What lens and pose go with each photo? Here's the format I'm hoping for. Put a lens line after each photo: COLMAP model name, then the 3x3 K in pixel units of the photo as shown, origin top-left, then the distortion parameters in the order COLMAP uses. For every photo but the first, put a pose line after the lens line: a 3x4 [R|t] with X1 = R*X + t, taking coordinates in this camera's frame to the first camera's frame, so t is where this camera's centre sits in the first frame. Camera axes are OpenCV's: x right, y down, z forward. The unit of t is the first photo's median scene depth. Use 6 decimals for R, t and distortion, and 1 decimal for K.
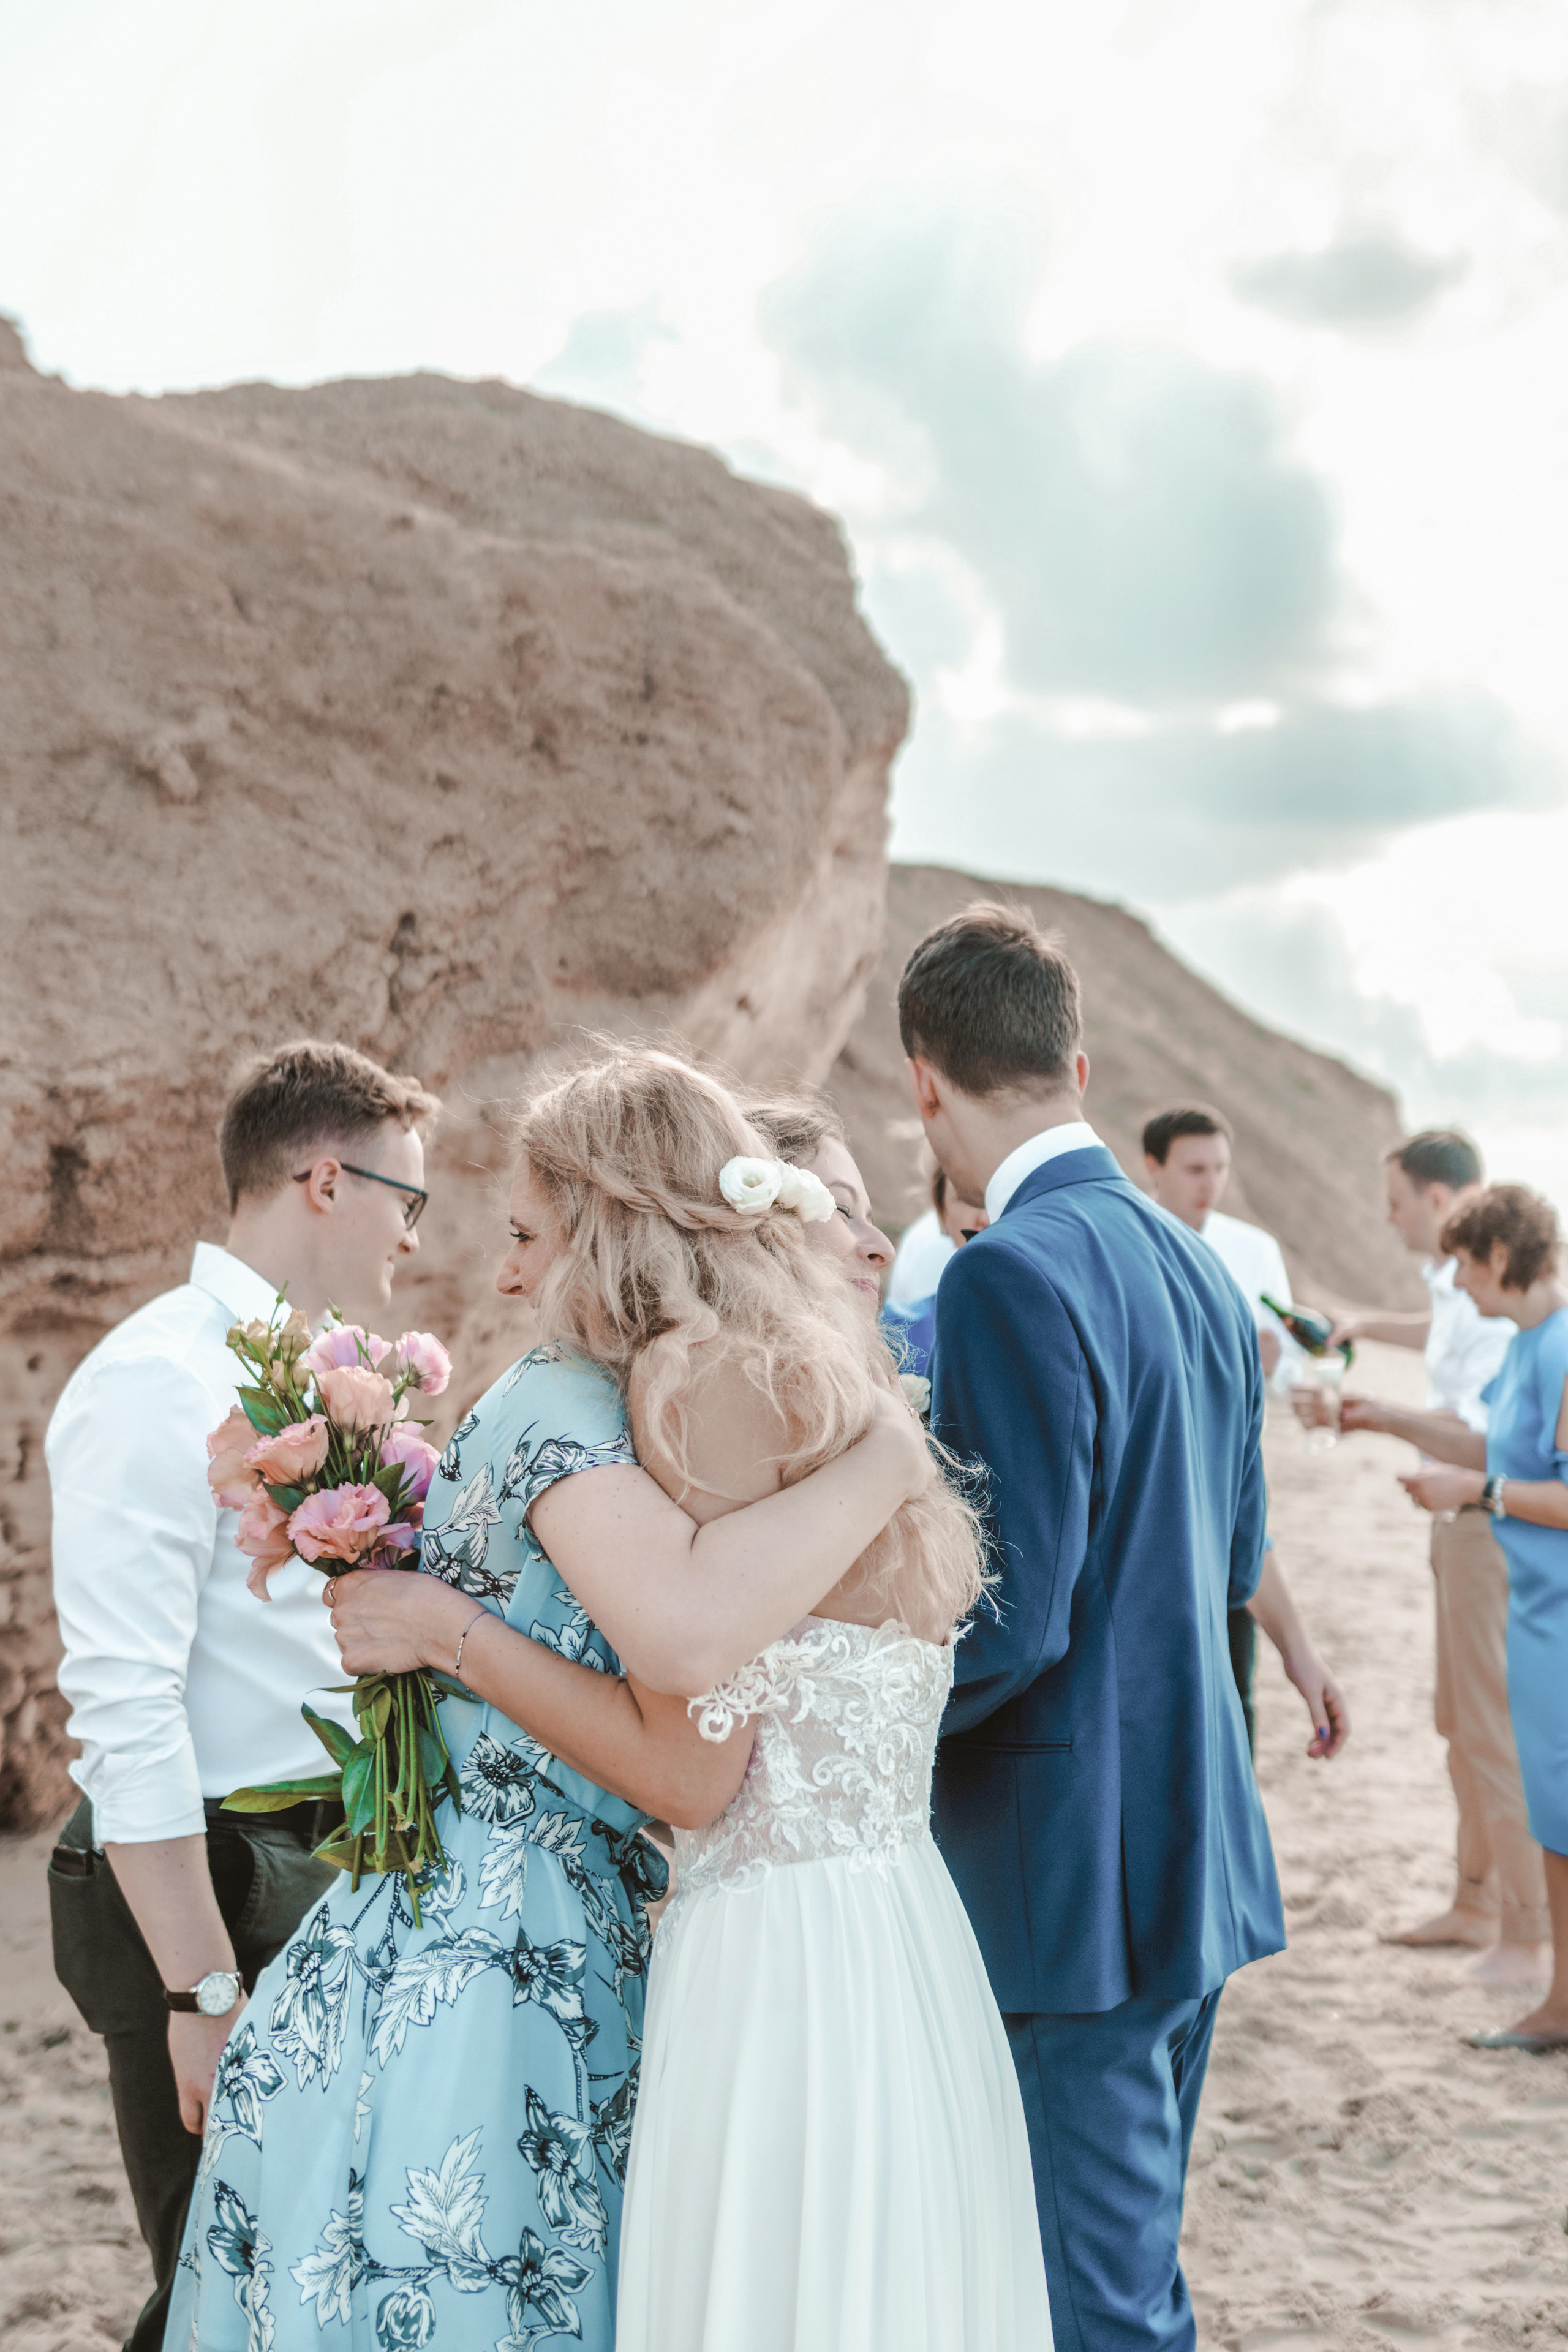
lens RADIAL K [[2500.1, 0, 784.0], [0, 2500.1, 1176.0], [0, 0, 1]] dist [0.007812, -0.017863]
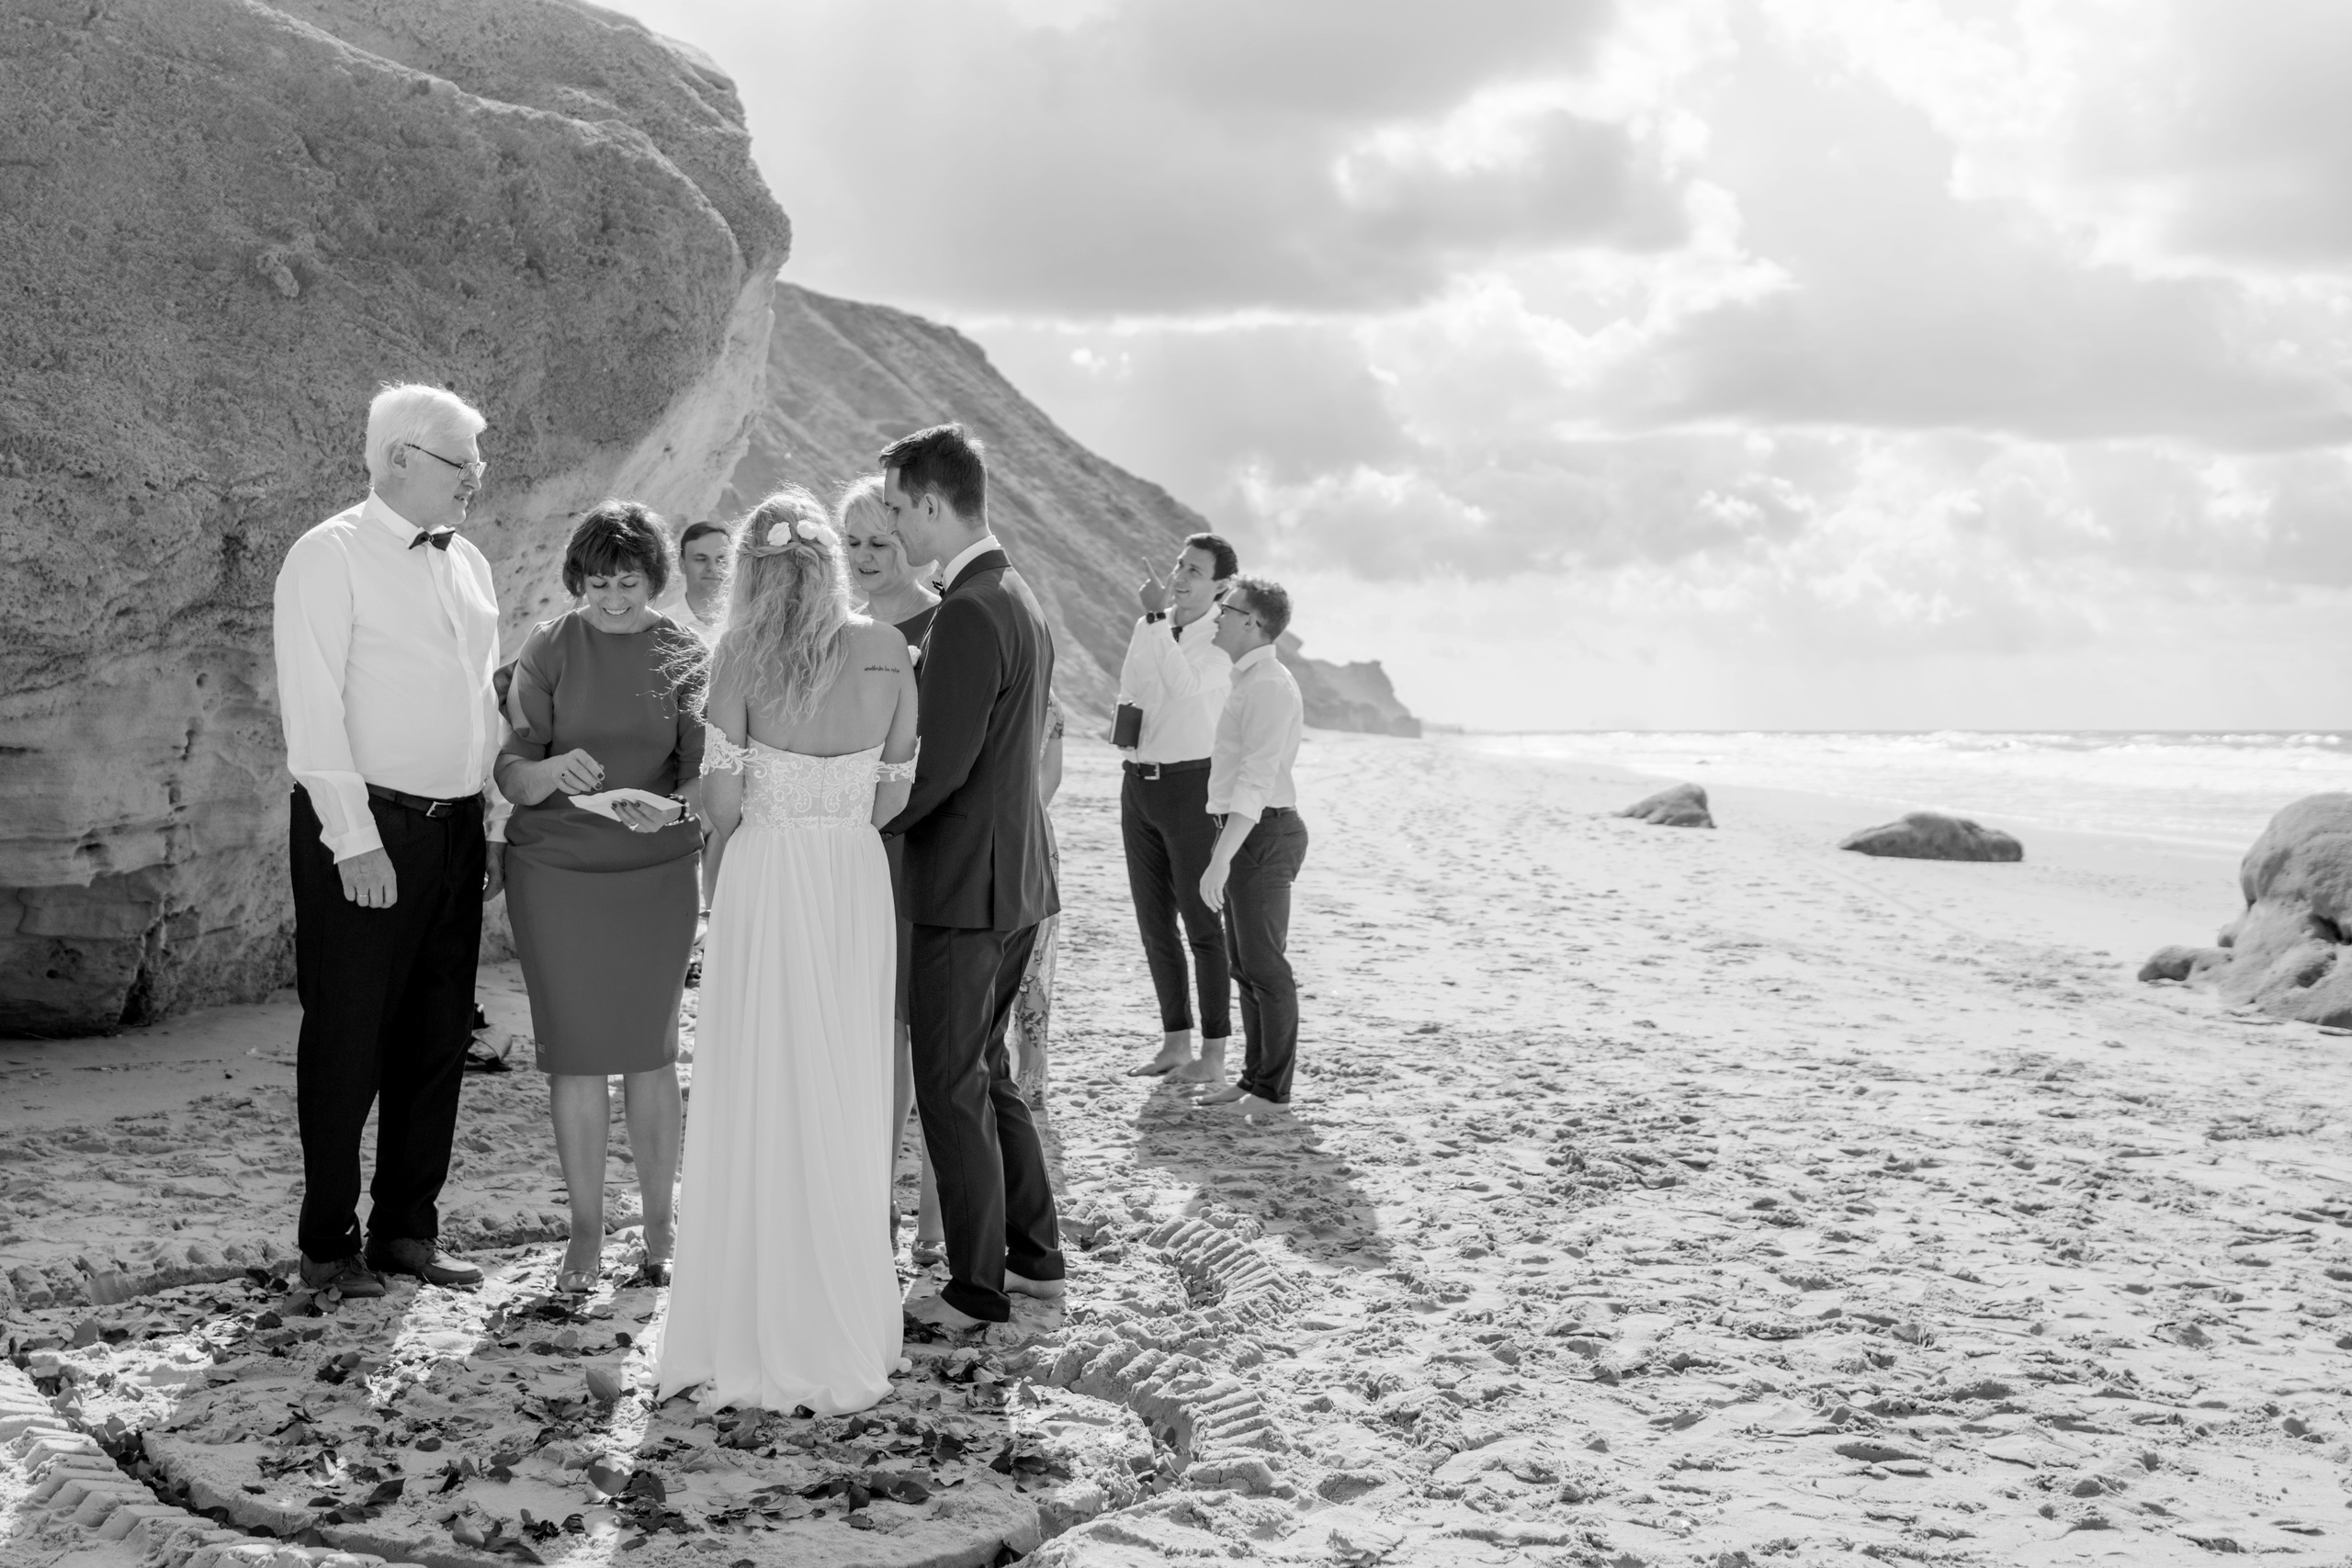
lens RADIAL K [[2444.2, 0, 1166.6], [0, 2444.2, 790.0], [0, 0, 1]] dist [-0.004731, 0.006651]
pose [[0.975121, 0.008920, 0.221495, -0.053311], [-0.026594, 0.996681, 0.076937, 0.011111], [-0.220073, -0.080914, 0.972122, -0.490454]]
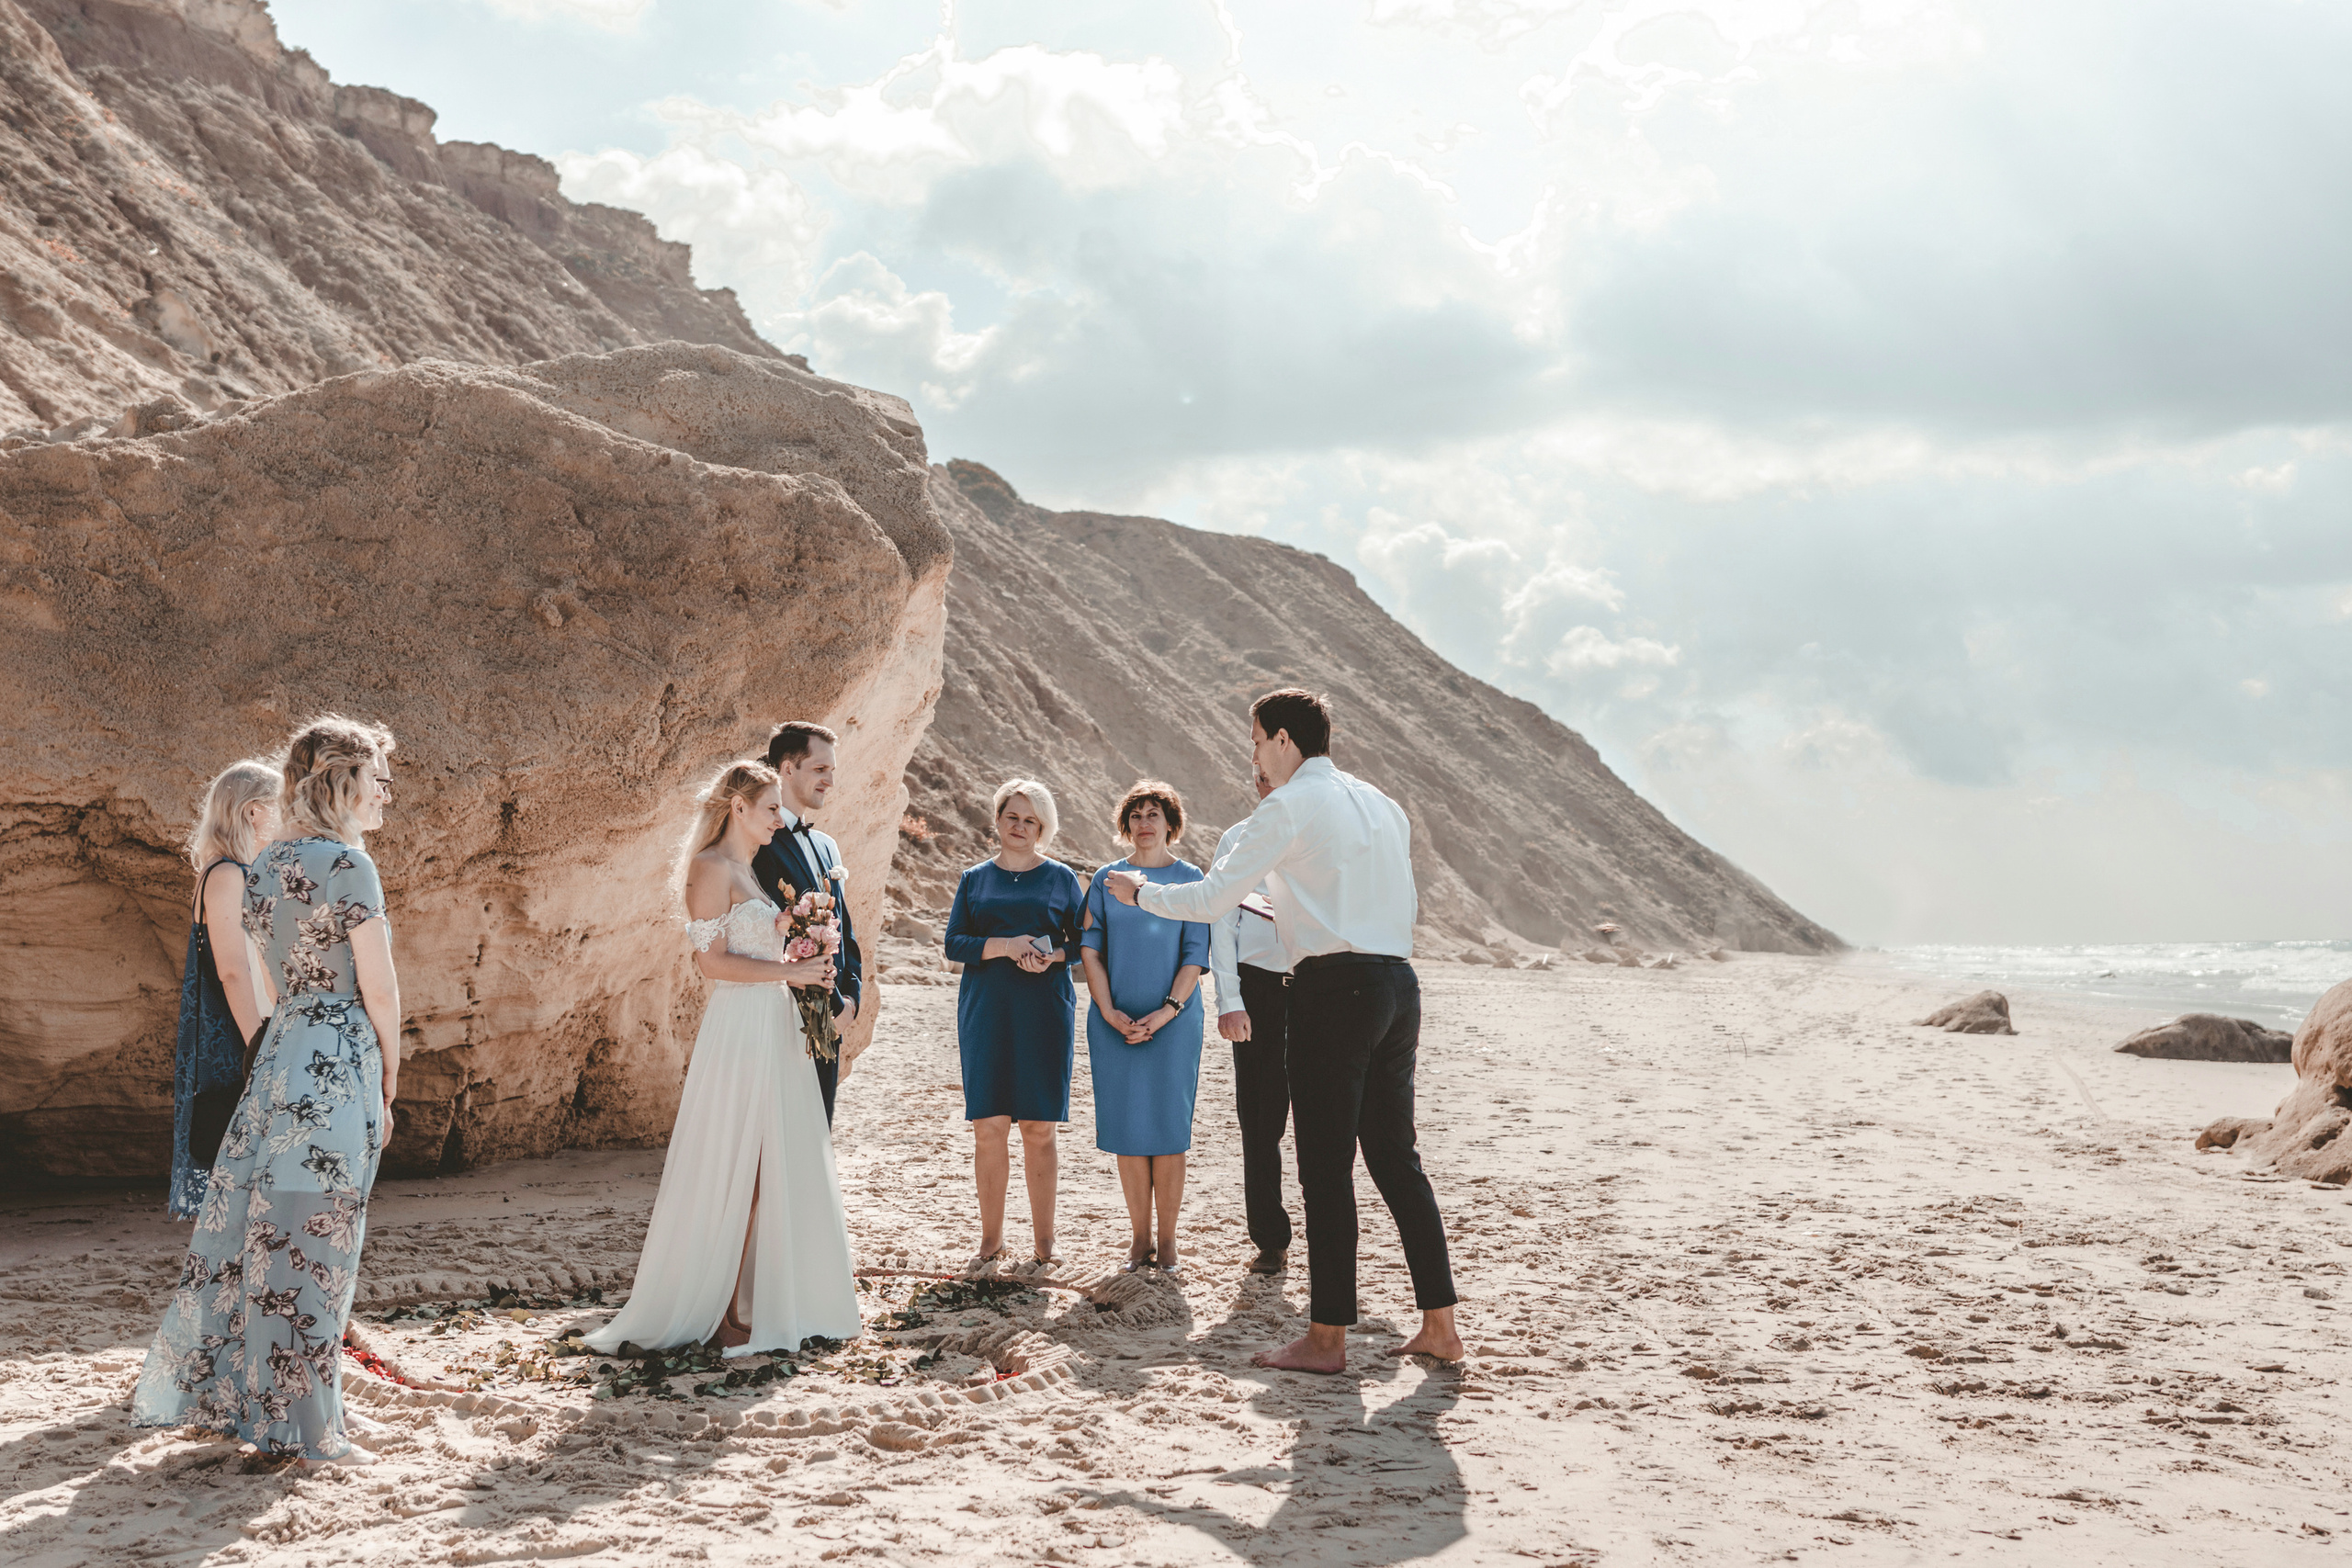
lens RADIAL K [[2499.9, 0, 1171.9], [0, 2499.9, 796.7], [0, 0, 1]] dist [0.007812, -0.017863]
pose [[0.997816, 0.000920, 0.066050, 0.112126], [-0.000298, 0.999956, -0.009421, 0.002429], [-0.066055, 0.009380, 0.997772, -0.971907]]
